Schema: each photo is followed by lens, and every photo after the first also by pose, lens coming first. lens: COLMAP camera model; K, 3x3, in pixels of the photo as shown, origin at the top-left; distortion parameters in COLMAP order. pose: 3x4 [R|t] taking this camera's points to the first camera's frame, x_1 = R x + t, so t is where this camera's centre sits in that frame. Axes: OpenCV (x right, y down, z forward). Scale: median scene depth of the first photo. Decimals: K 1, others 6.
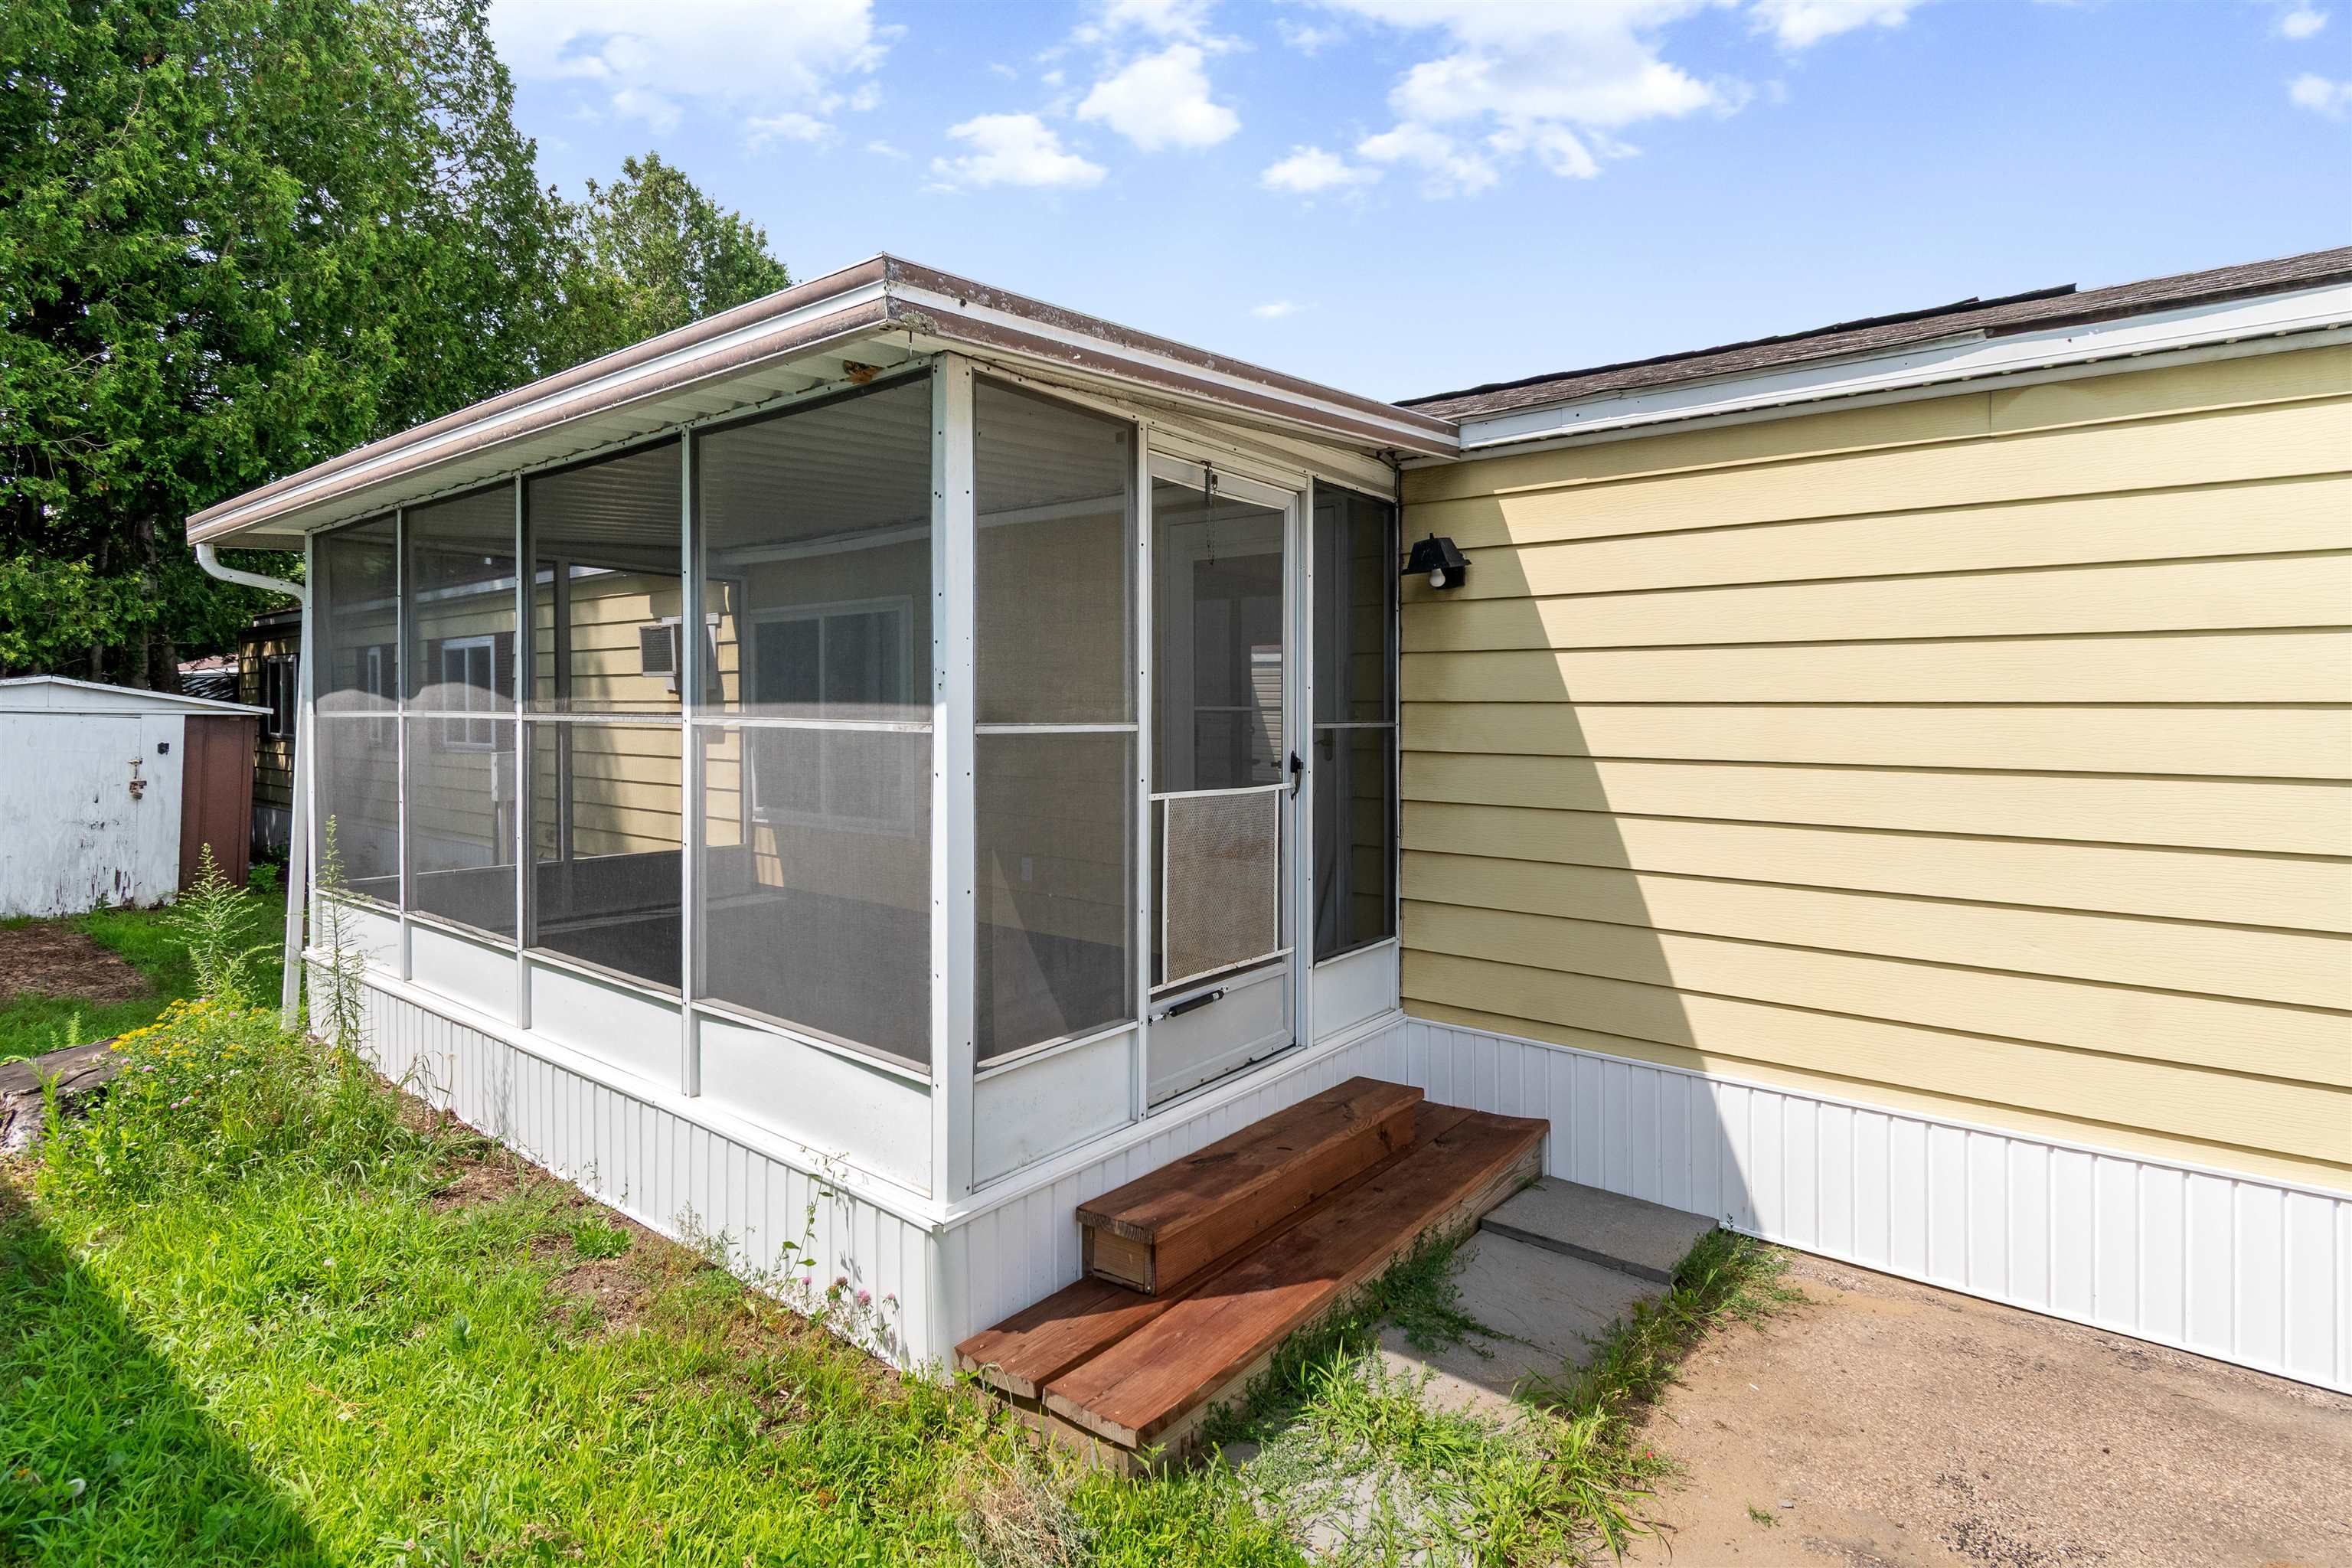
lens RADIAL K [[1152.9, 0, 1185.5], [0, 1152.9, 701.7], [0, 0, 1]] dist [0.004526, -0.008171]
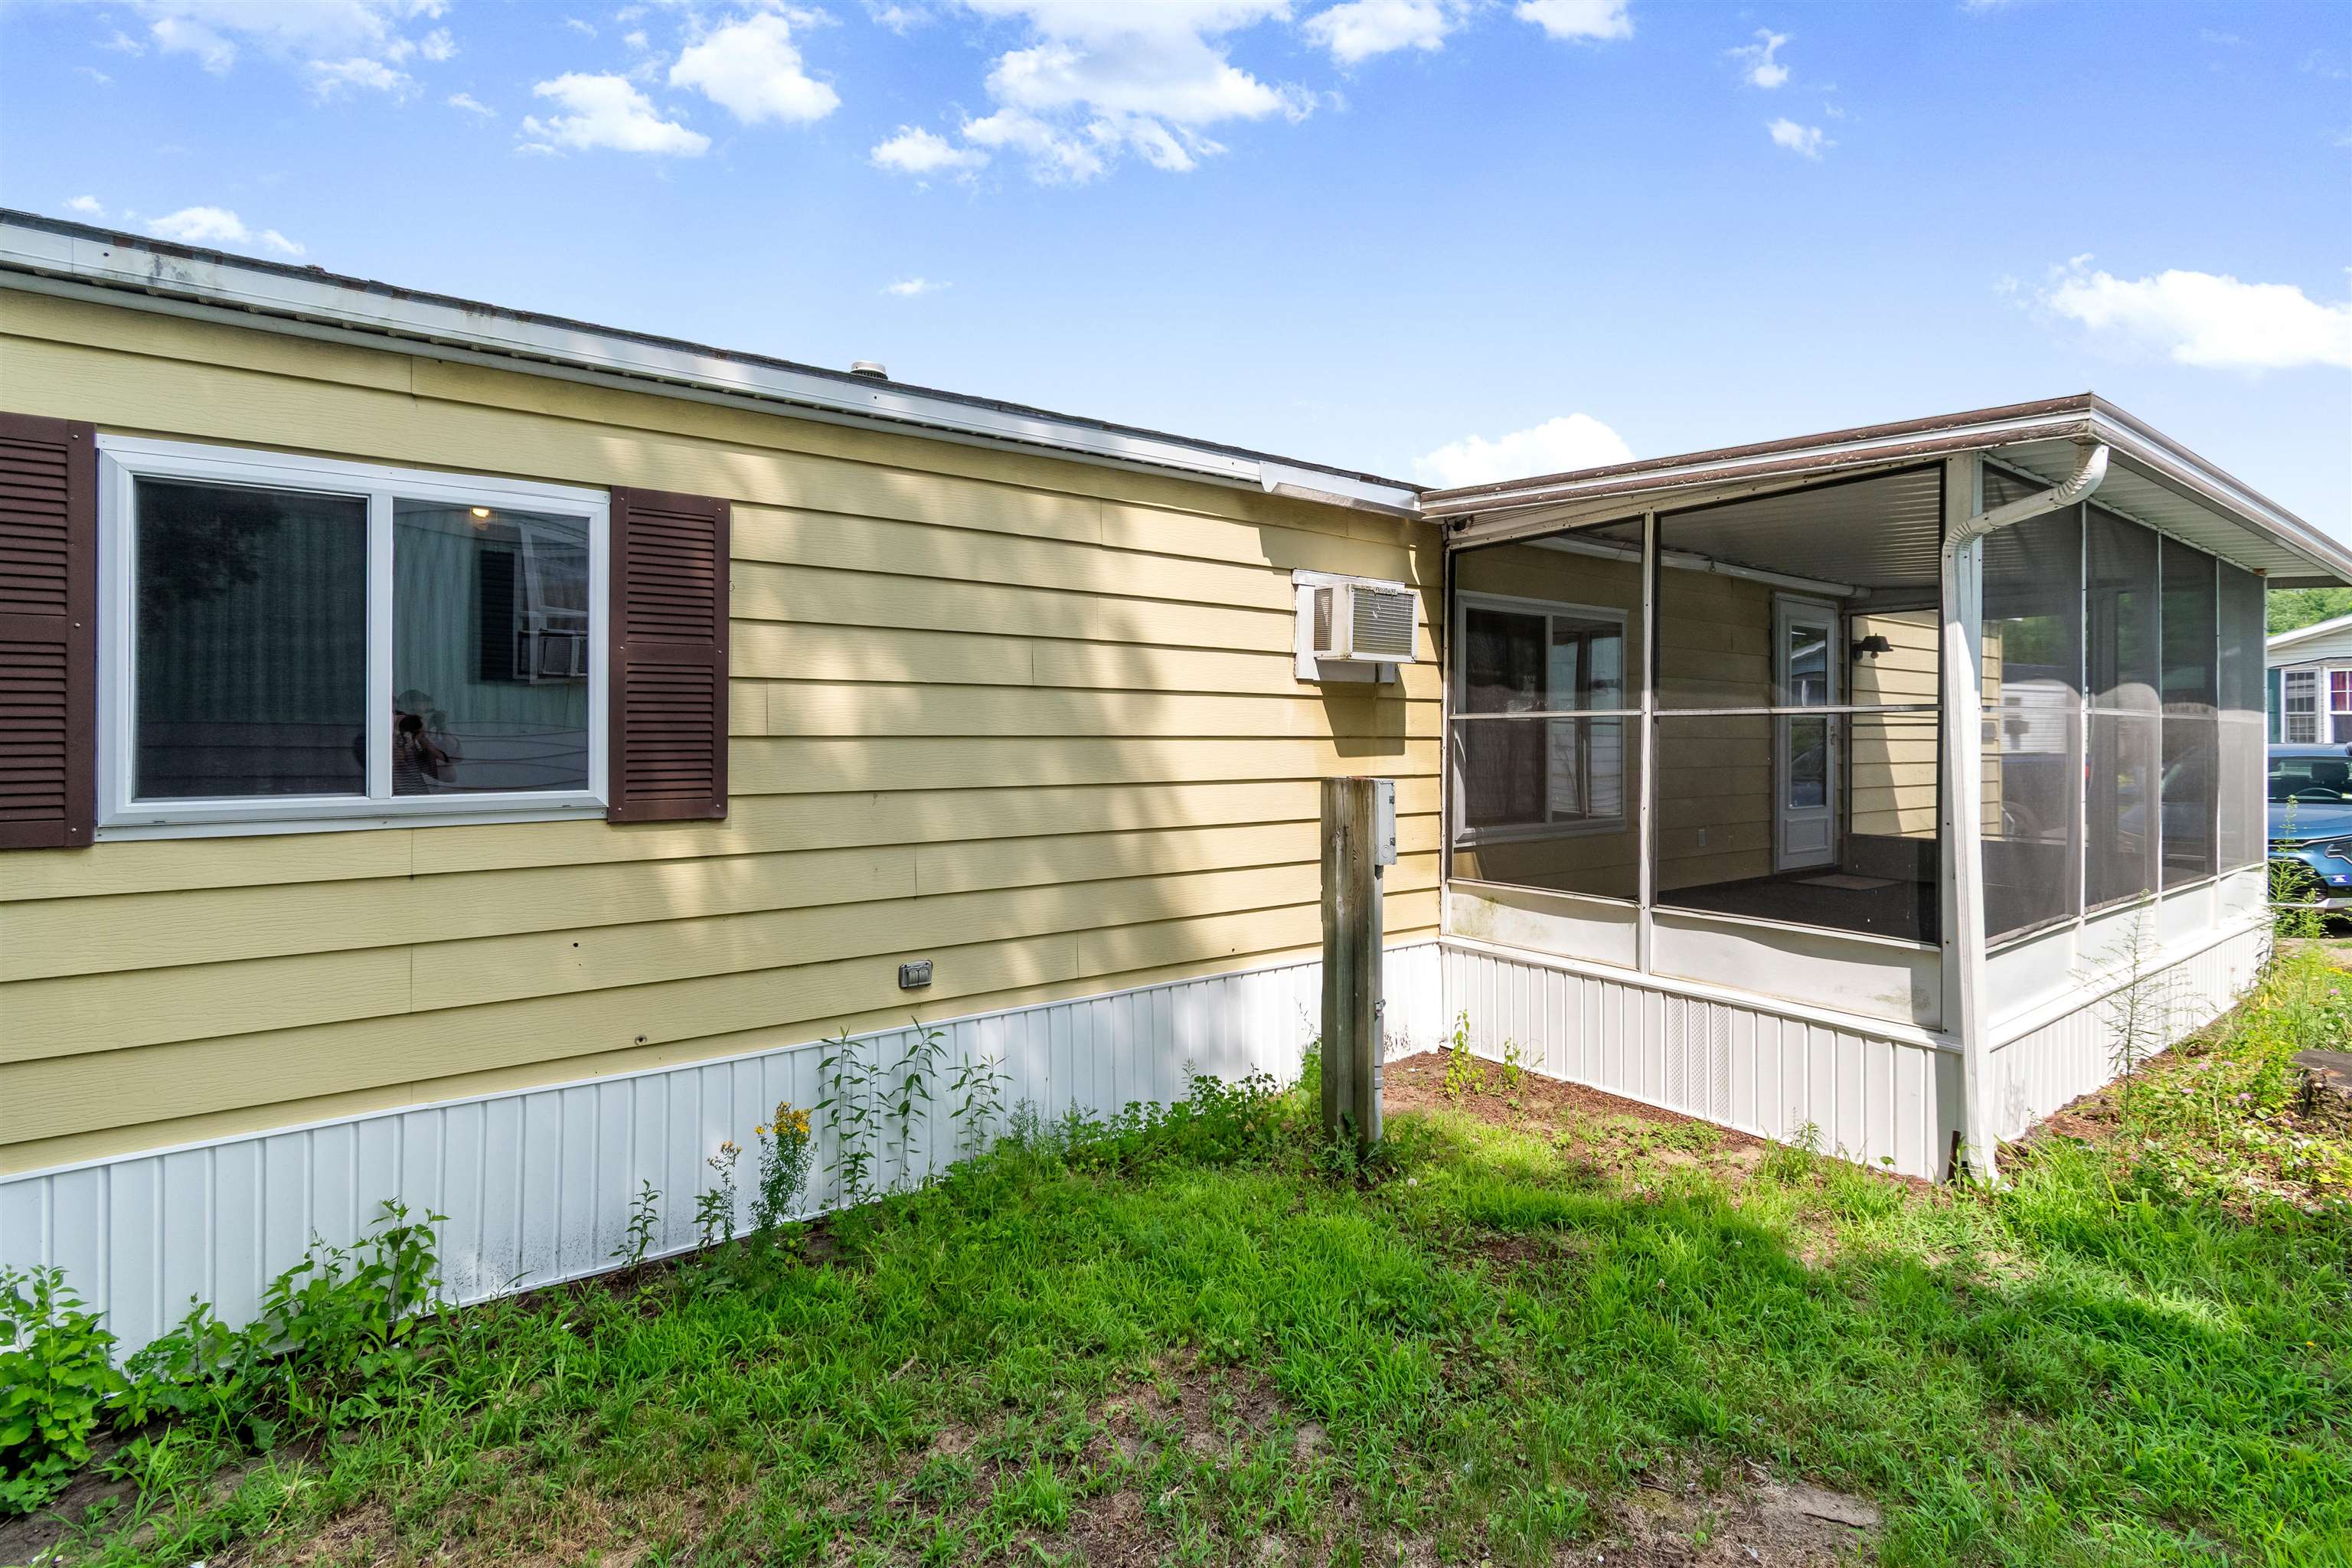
lens RADIAL K [[1096.7, 0, 1179.1], [0, 1096.7, 712.2], [0, 0, 1]] dist [0.002131, 0.000053]
pose [[0.268357, 0.018703, 0.963138, -0.941558], [-0.006508, 0.999824, -0.017602, 0.018078], [-0.963297, -0.001544, 0.268432, 0.782756]]
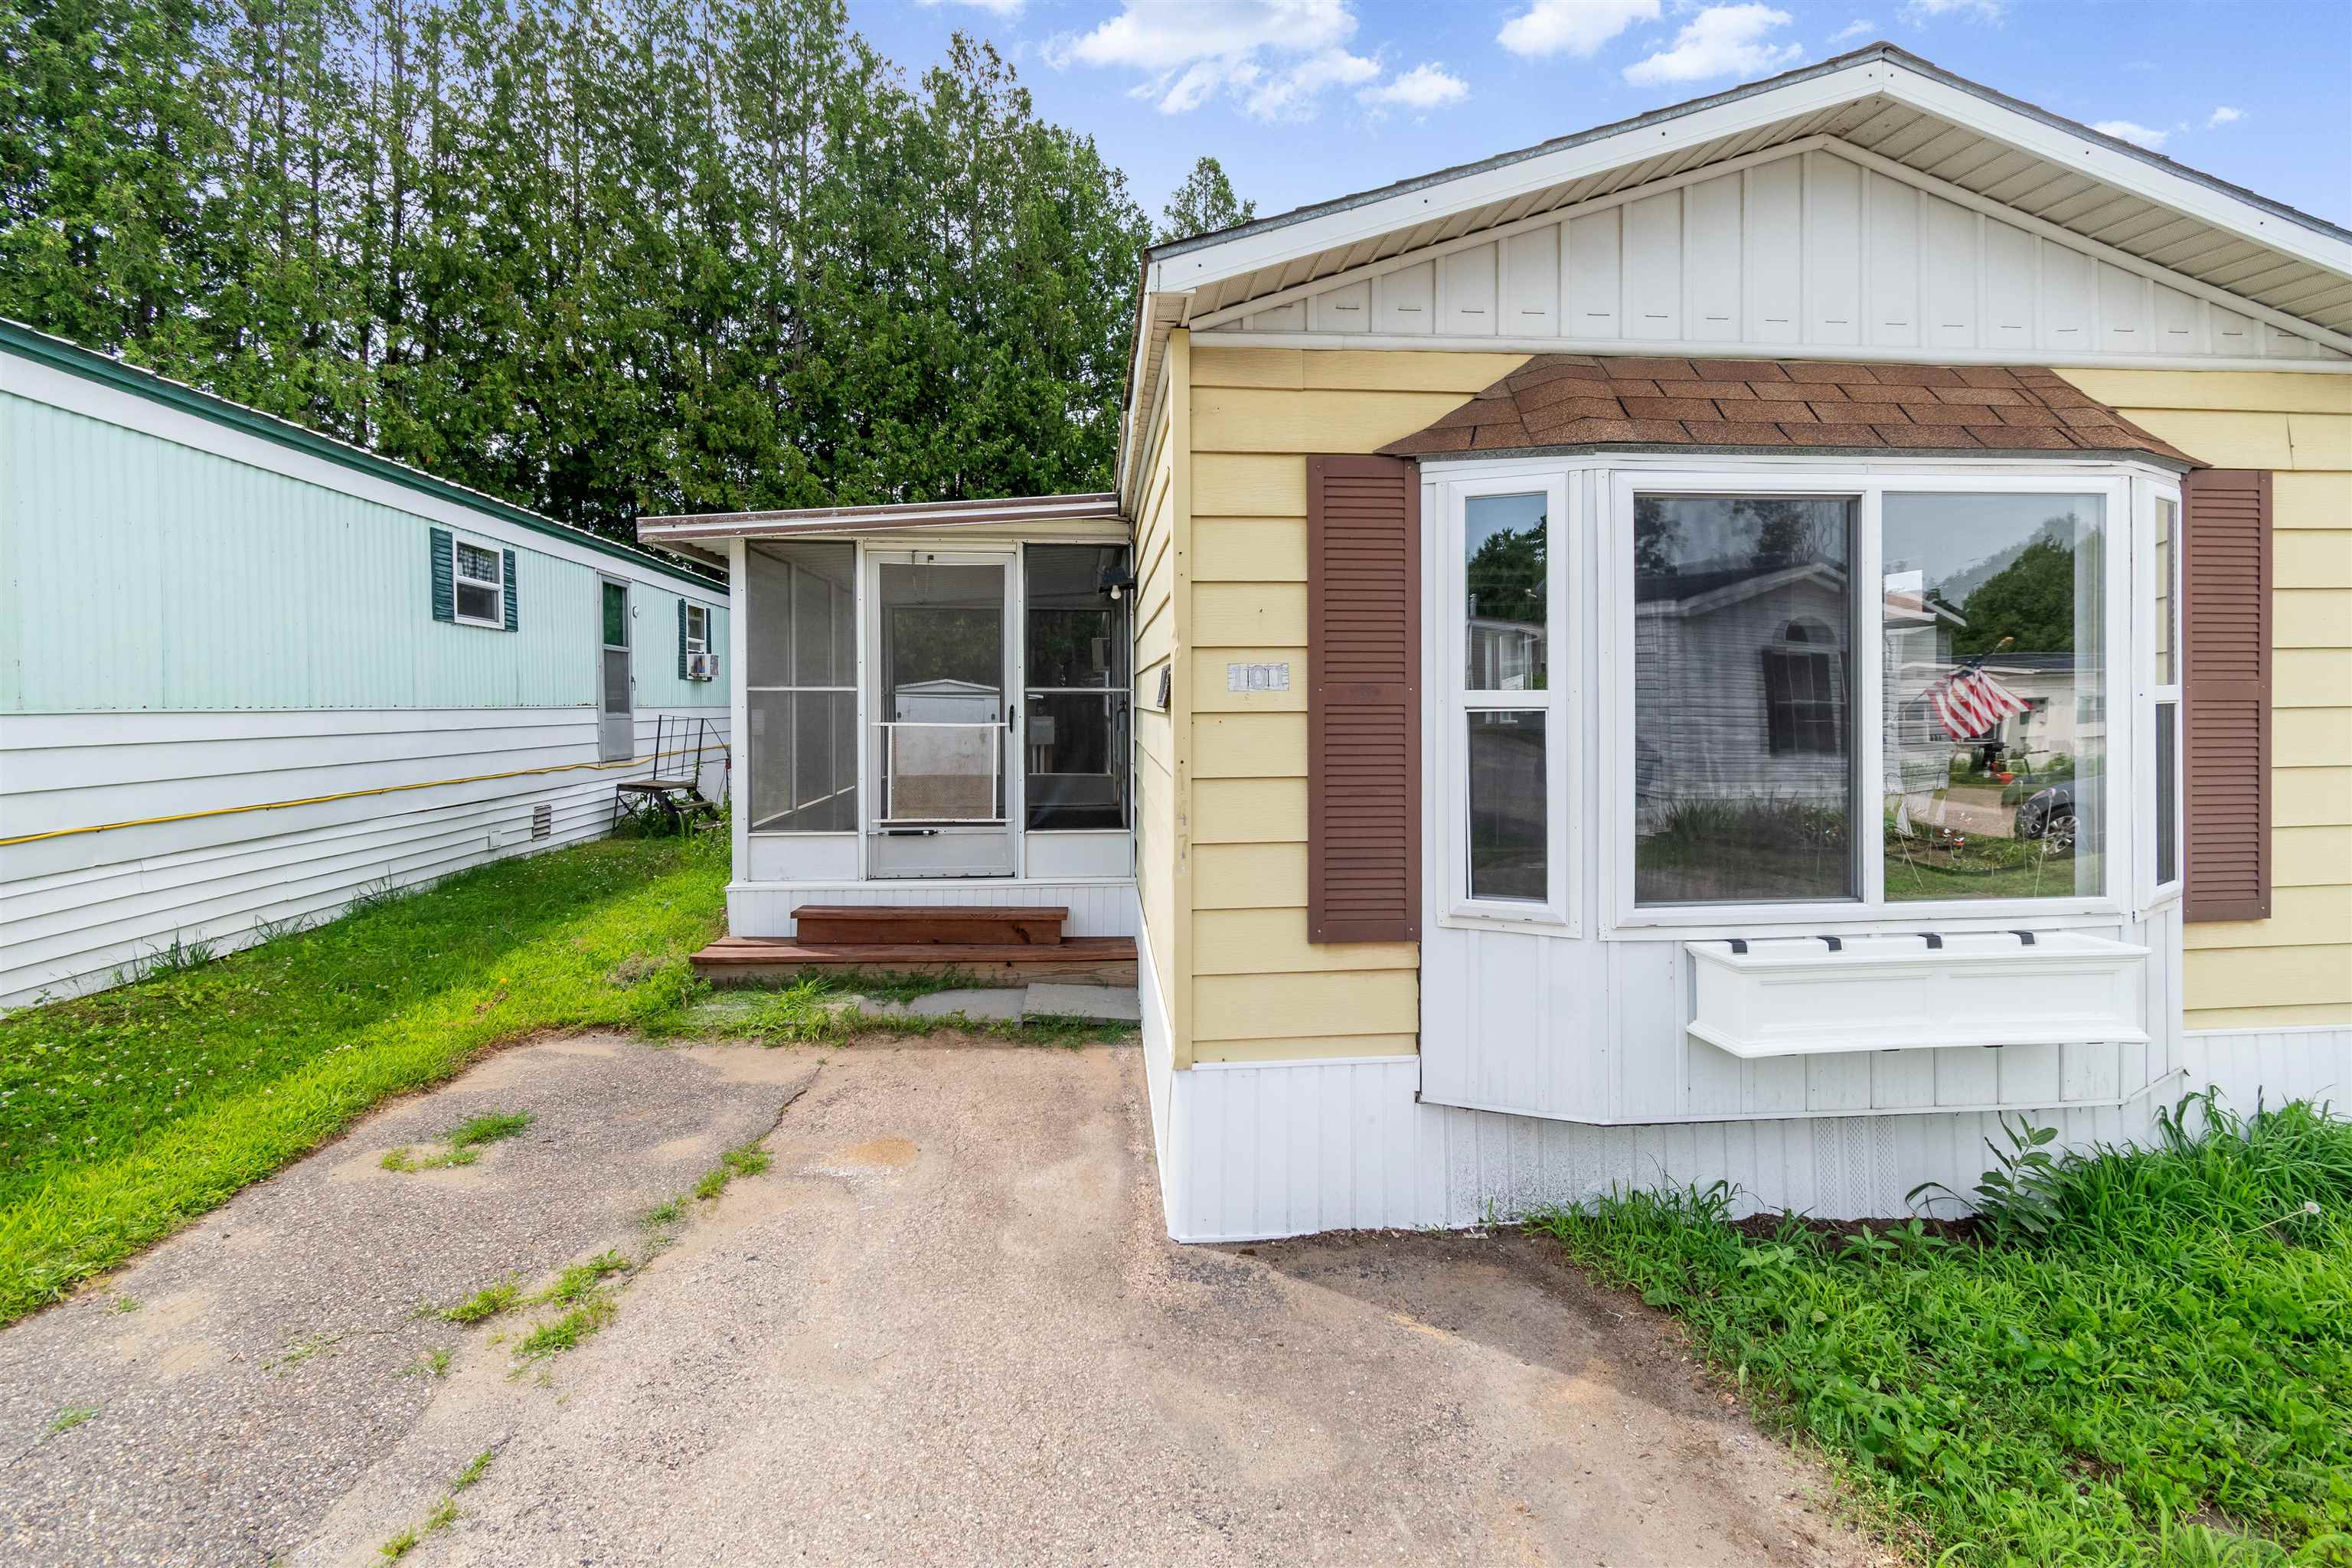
lens RADIAL K [[1063.6, 0, 1182.9], [0, 1063.6, 701.4], [0, 0, 1]] dist [0.002618, -0.000823]
pose [[0.687600, -0.004357, -0.726077, 0.602998], [0.007701, 0.999970, 0.001292, 0.016222], [0.726049, -0.006480, 0.687613, 0.041274]]
